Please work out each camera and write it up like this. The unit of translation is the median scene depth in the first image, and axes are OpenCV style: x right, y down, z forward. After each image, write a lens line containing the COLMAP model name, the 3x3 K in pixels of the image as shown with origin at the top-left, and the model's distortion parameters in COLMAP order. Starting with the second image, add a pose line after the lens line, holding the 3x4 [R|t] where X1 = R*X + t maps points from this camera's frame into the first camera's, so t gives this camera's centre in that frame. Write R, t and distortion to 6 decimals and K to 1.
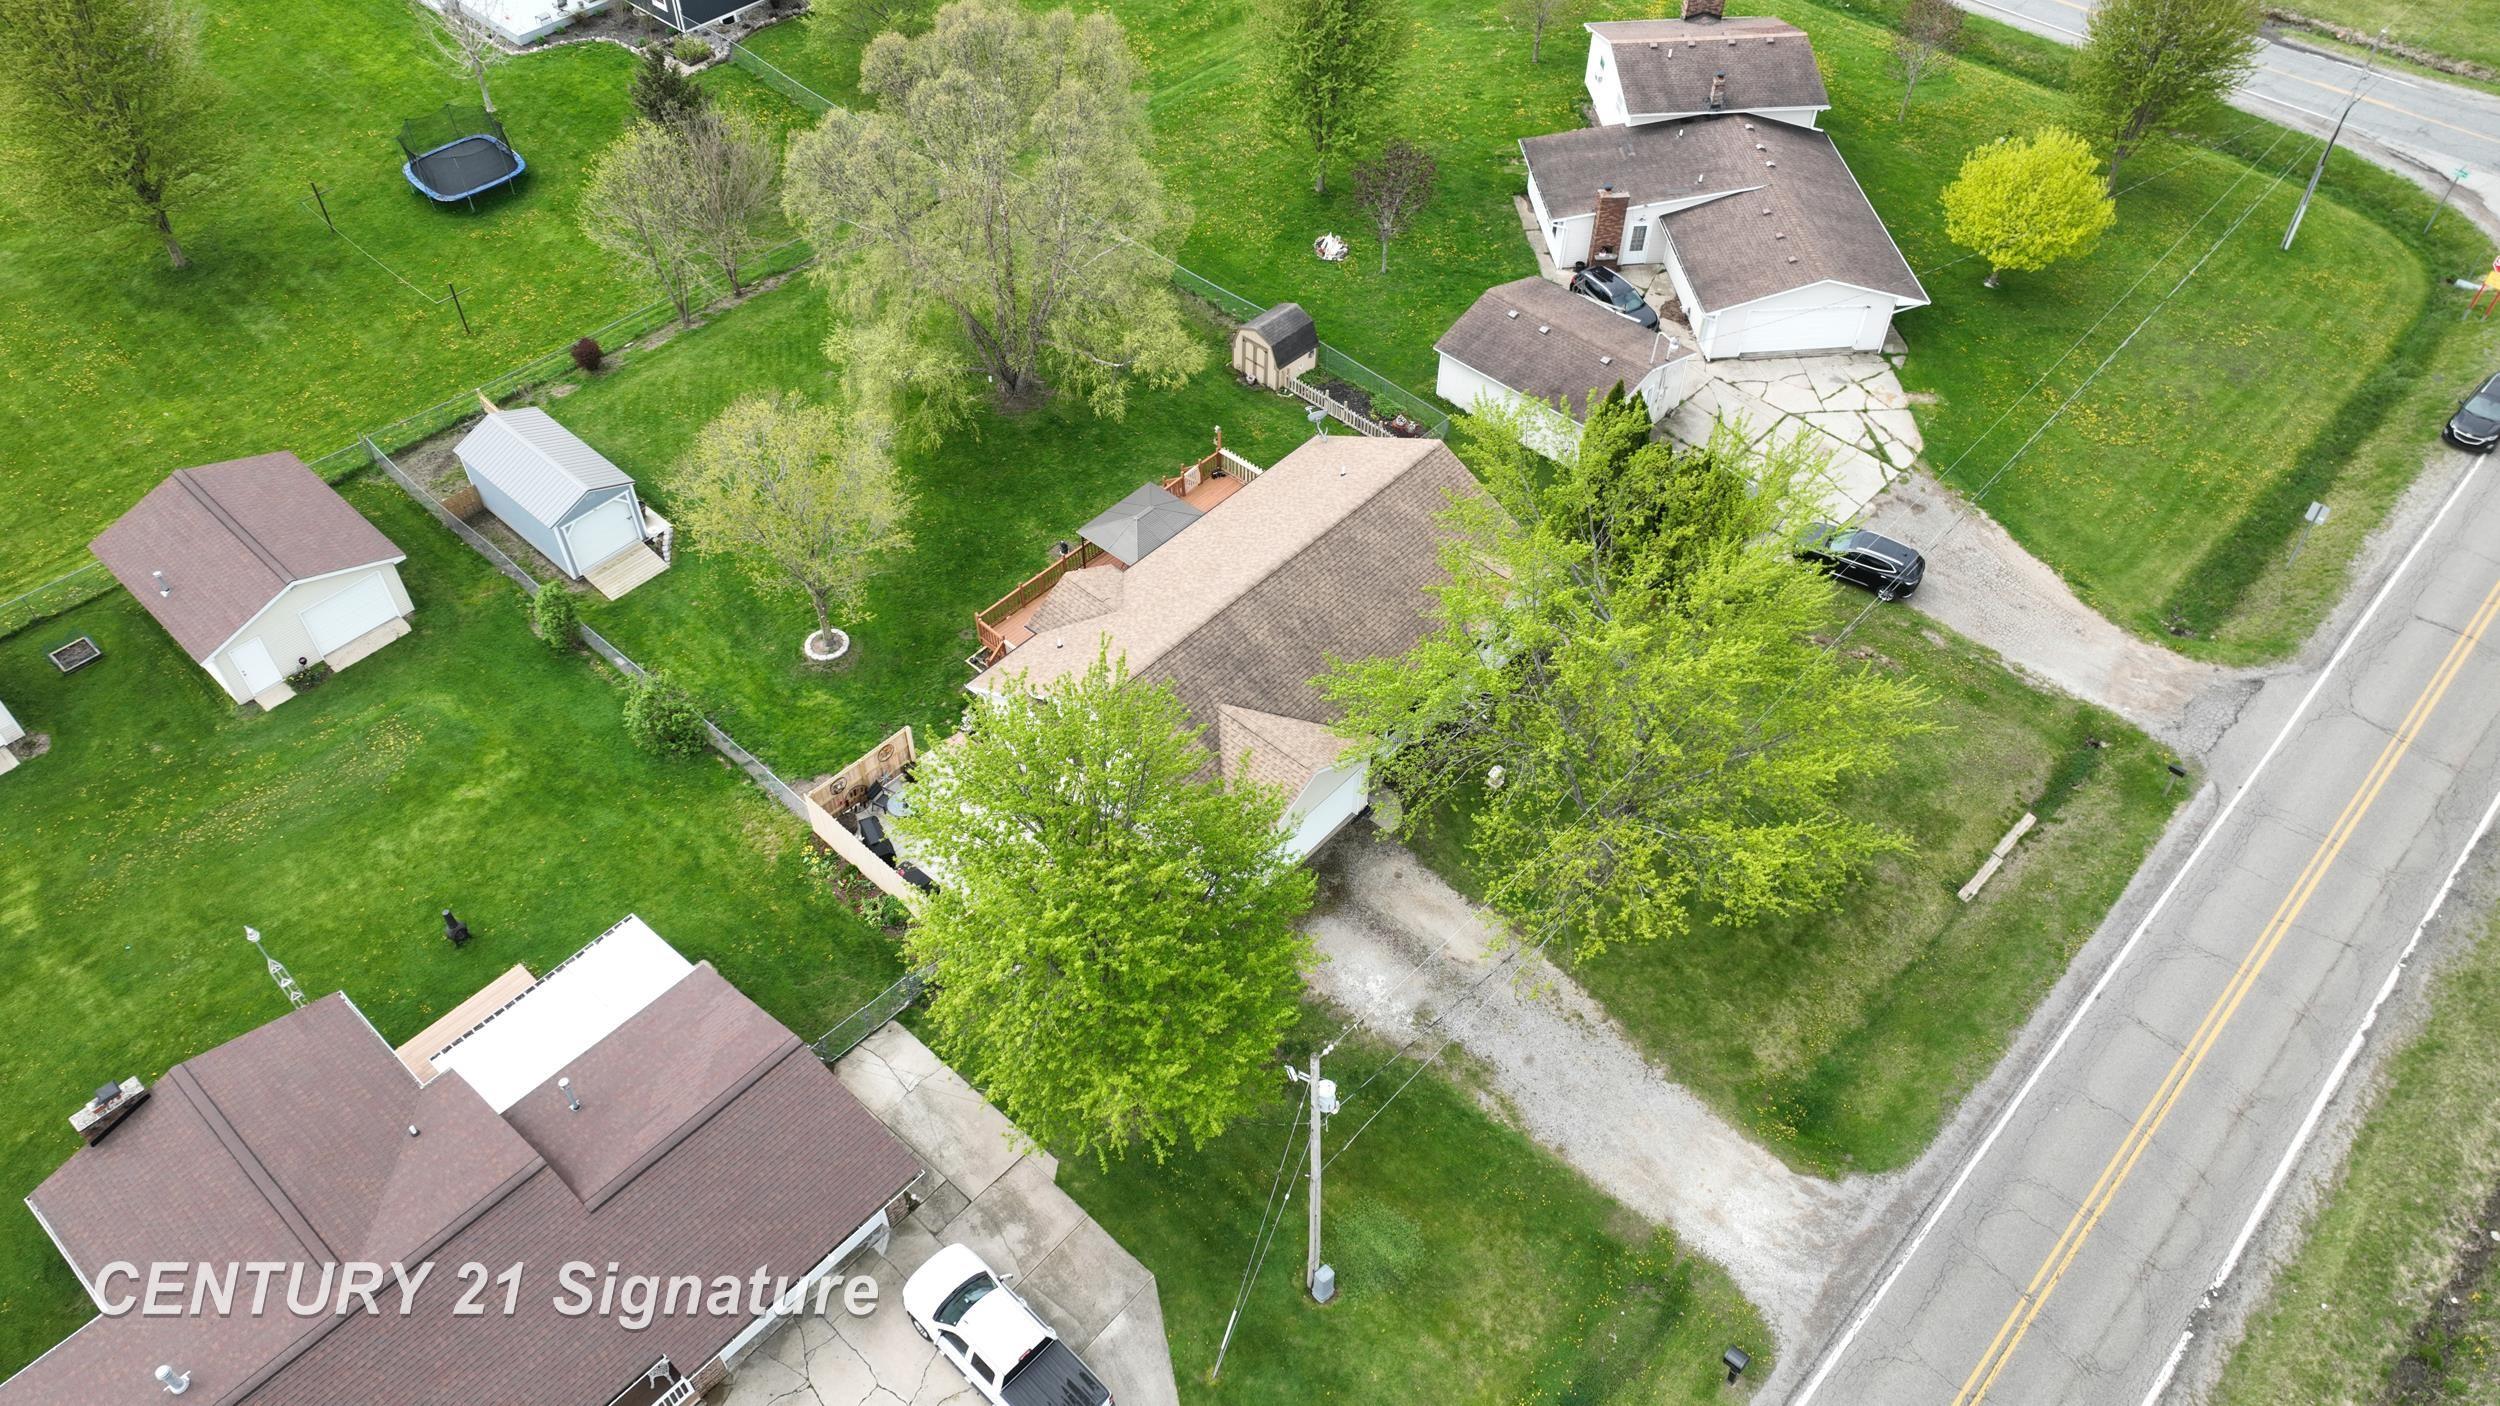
lens RADIAL K [[1755.4, 0, 1250.0], [0, 1755.4, 703.0], [0, 0, 1]] dist [0.003444, 0.004984]
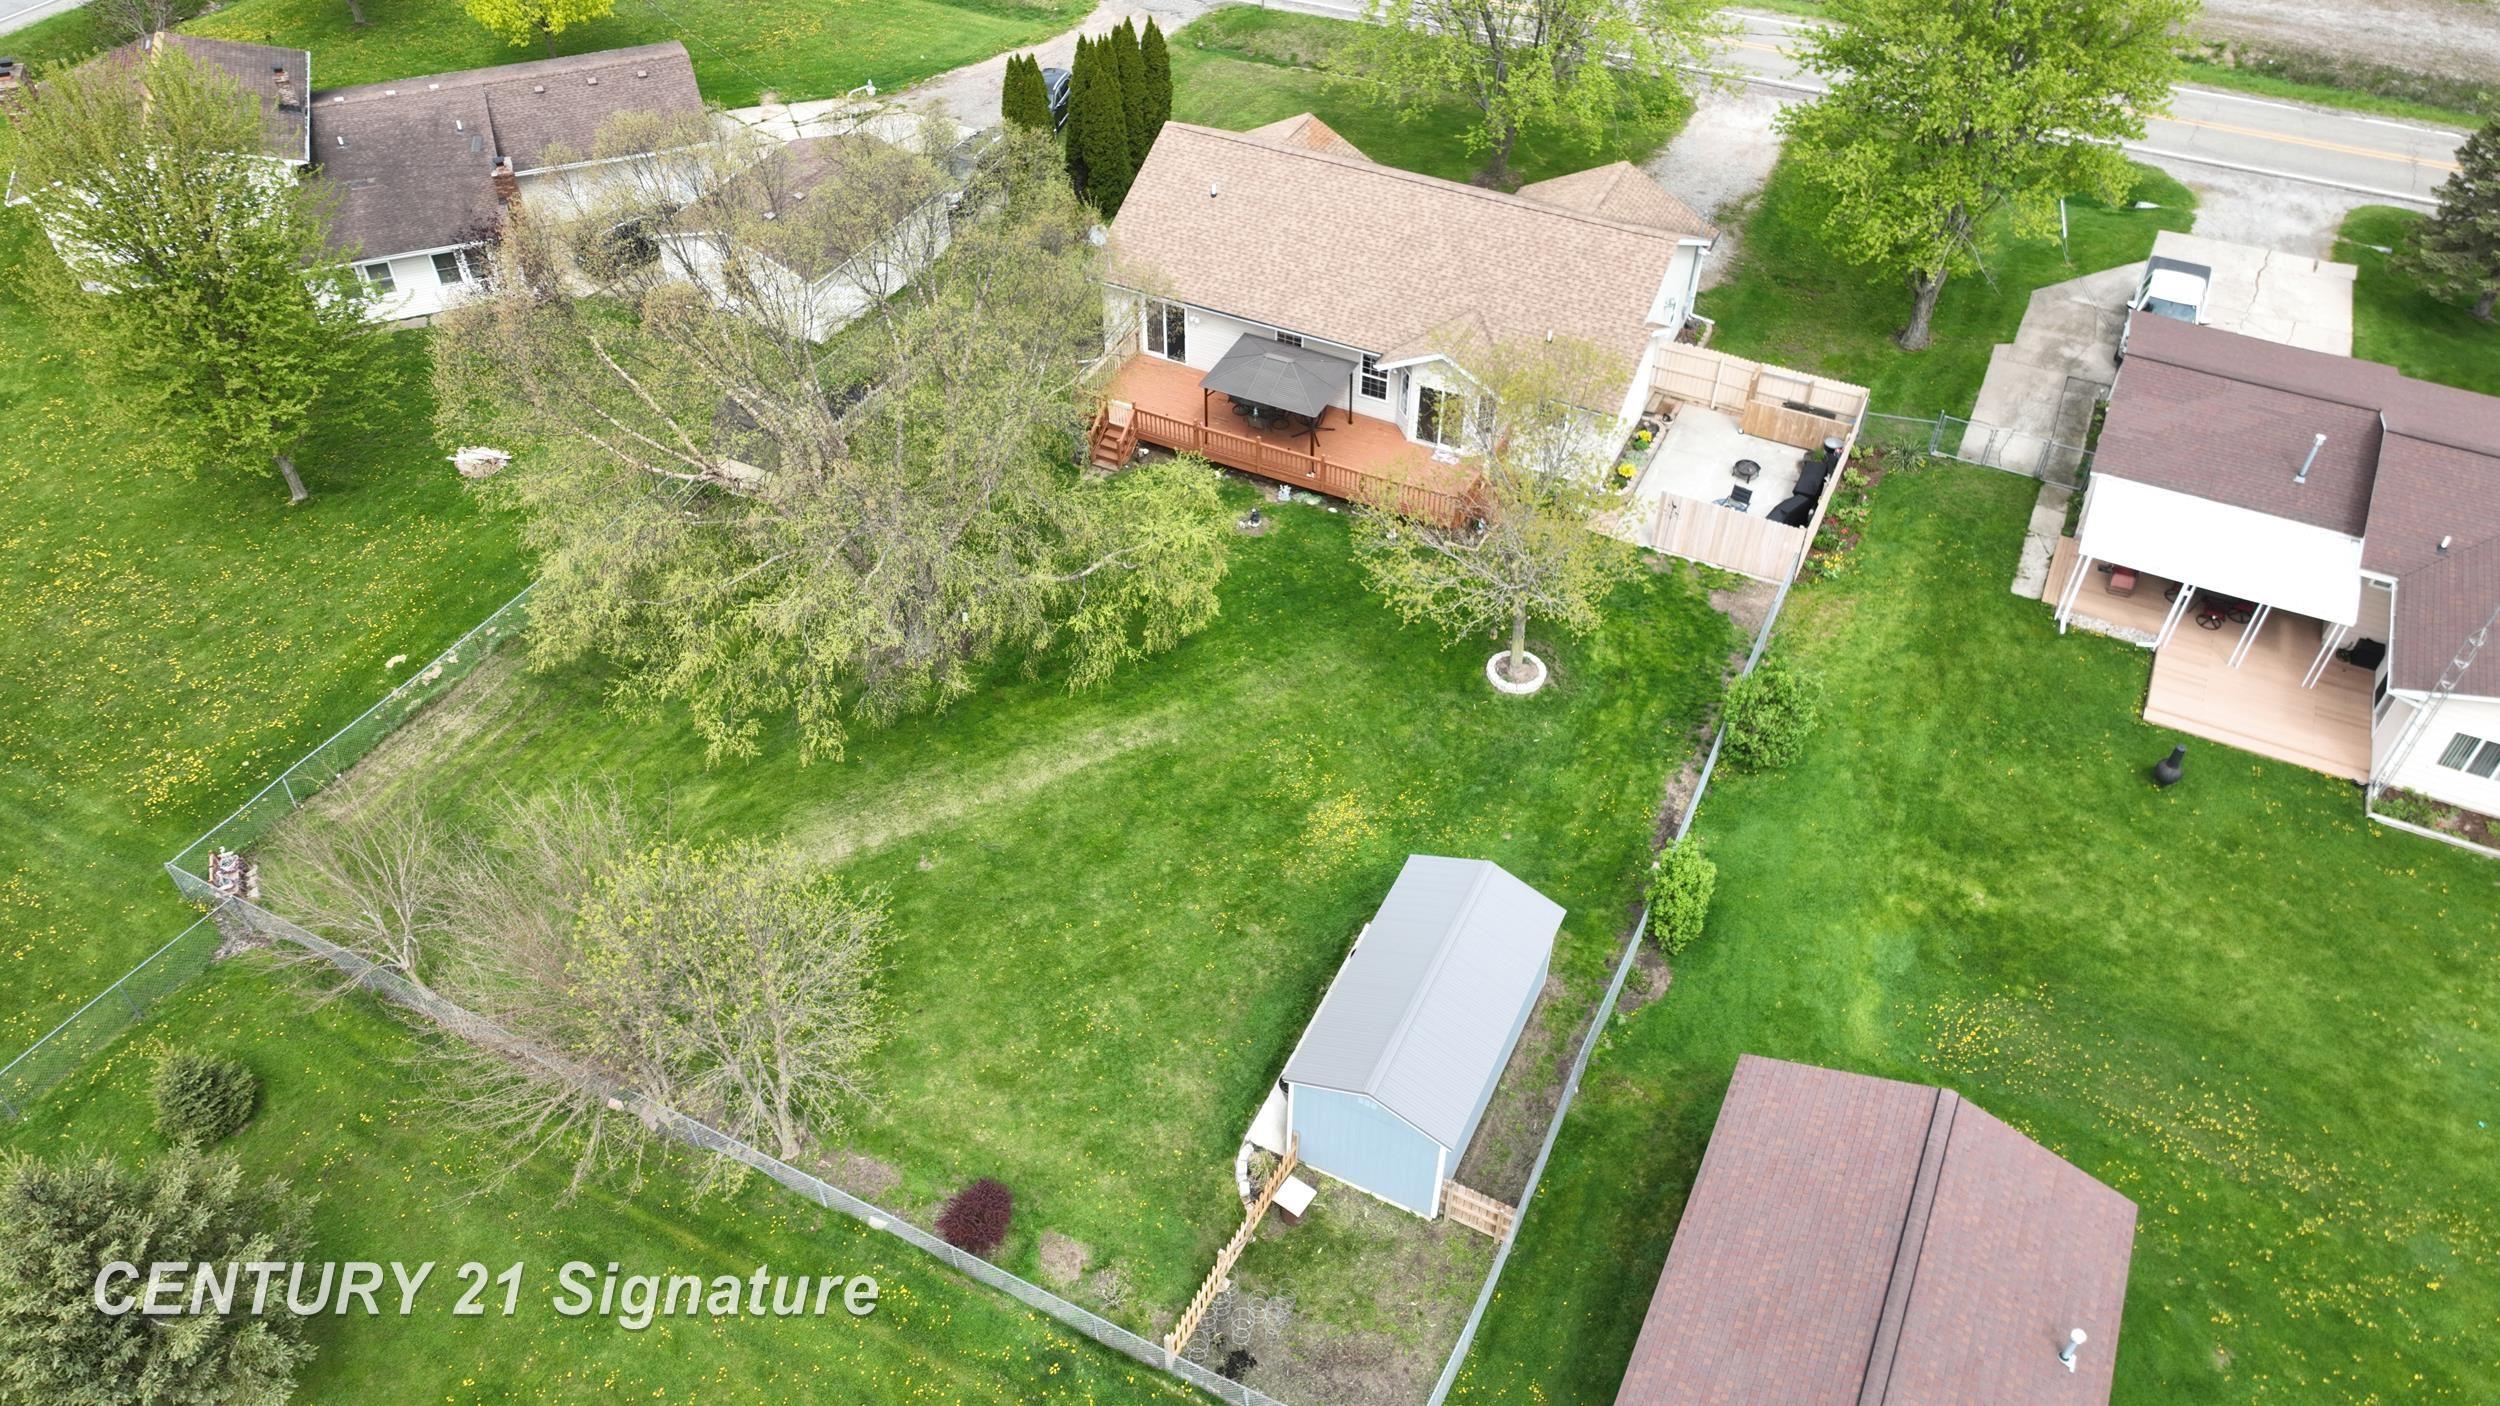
lens RADIAL K [[1718.6, 0, 1296.0], [0, 1718.6, 727.6], [0, 0, 1]] dist [0.003966, 0.009049]
pose [[-0.287019, -0.675737, 0.678970, -0.741522], [0.692492, 0.343370, 0.634470, -0.566356], [-0.661873, 0.652285, 0.369389, 0.827262]]
